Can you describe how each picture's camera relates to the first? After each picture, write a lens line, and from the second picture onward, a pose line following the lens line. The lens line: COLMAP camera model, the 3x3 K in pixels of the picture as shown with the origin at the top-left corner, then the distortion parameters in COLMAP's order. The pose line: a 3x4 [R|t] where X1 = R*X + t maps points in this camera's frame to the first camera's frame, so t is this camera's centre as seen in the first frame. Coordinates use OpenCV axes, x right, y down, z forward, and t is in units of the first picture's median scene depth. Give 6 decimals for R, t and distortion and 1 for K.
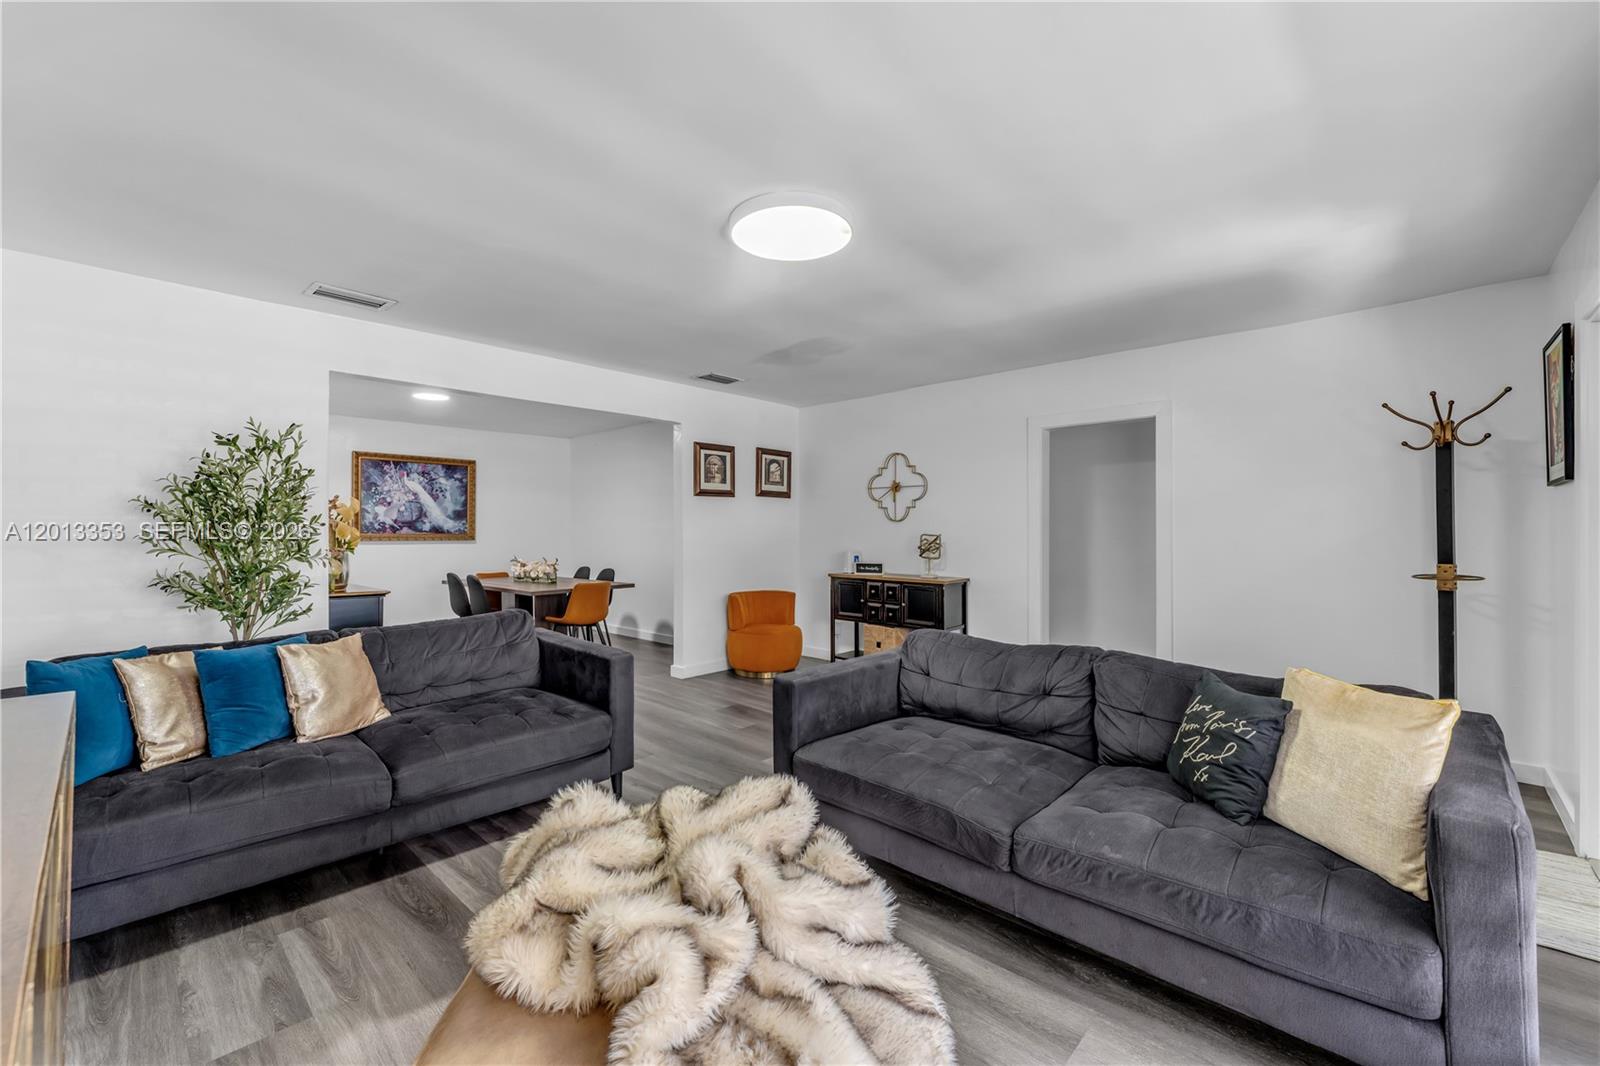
lens RADIAL K [[657.4, 0, 804.5], [0, 657.4, 530.7], [0, 0, 1]] dist [-0.001733, -0.000282]
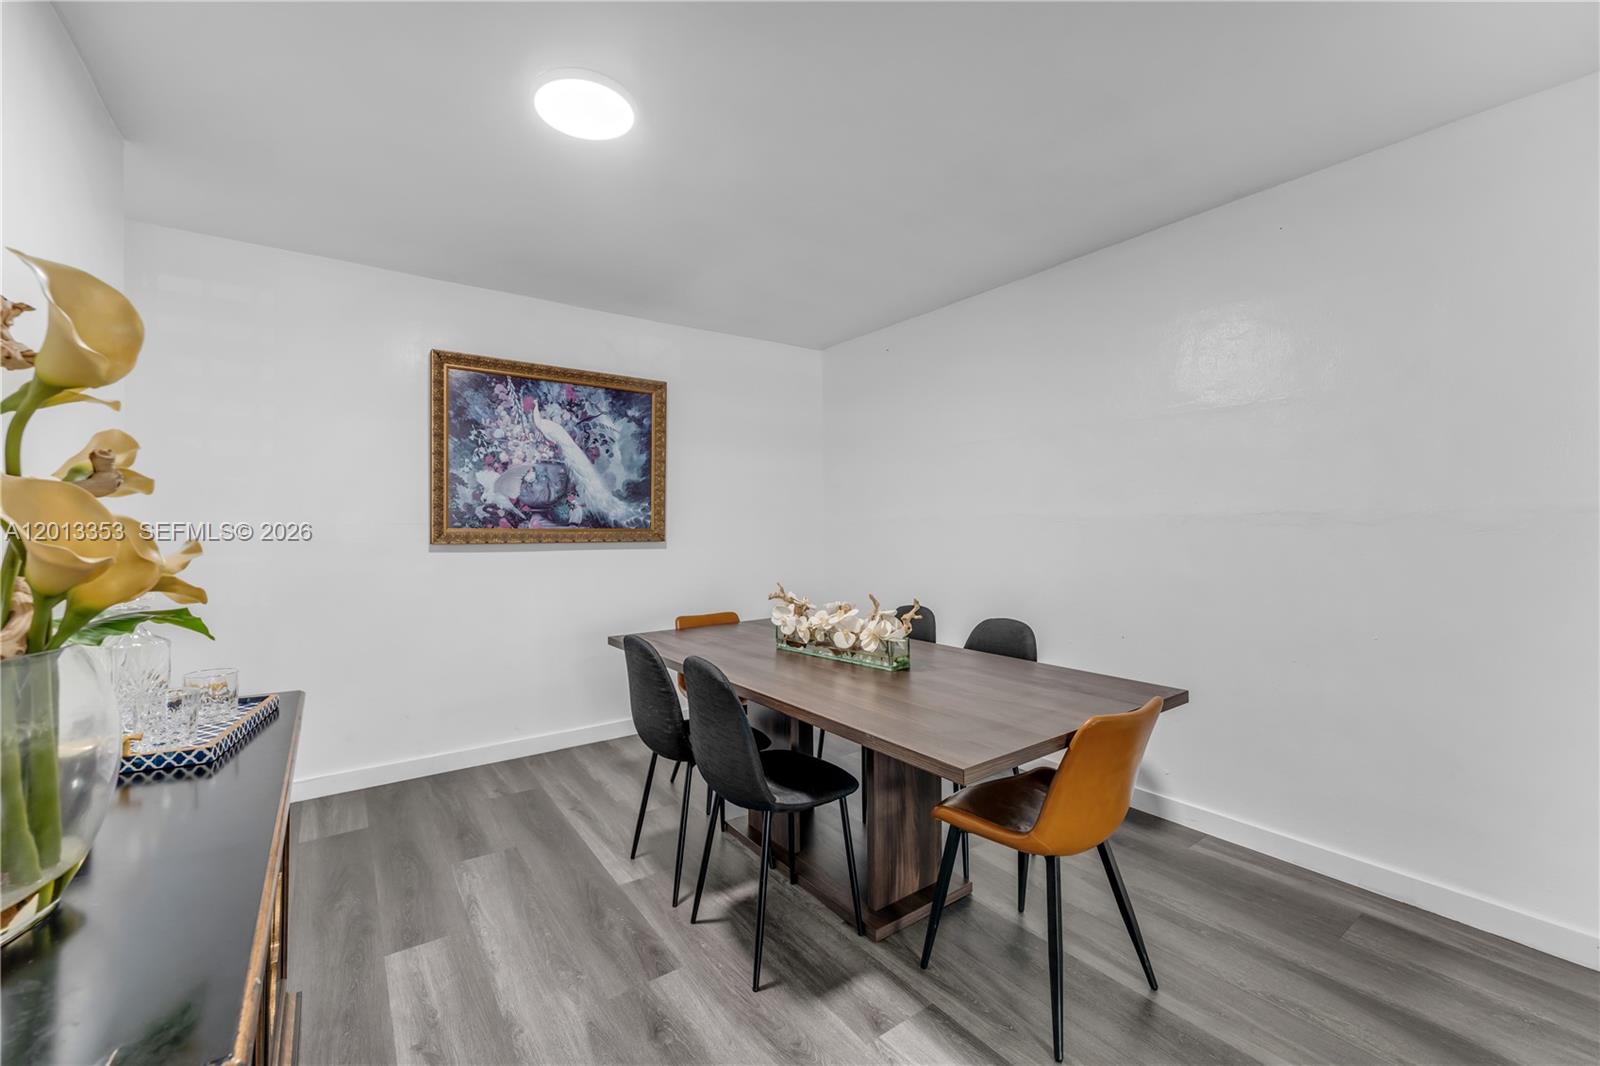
lens RADIAL K [[657.4, 0, 796.7], [0, 657.4, 524.5], [0, 0, 1]] dist [-0.001733, -0.000282]
pose [[0.981610, 0.001641, -0.190892, -0.325363], [-0.001029, 0.999994, 0.003307, -0.000365], [0.190896, -0.003050, 0.981606, 0.558594]]
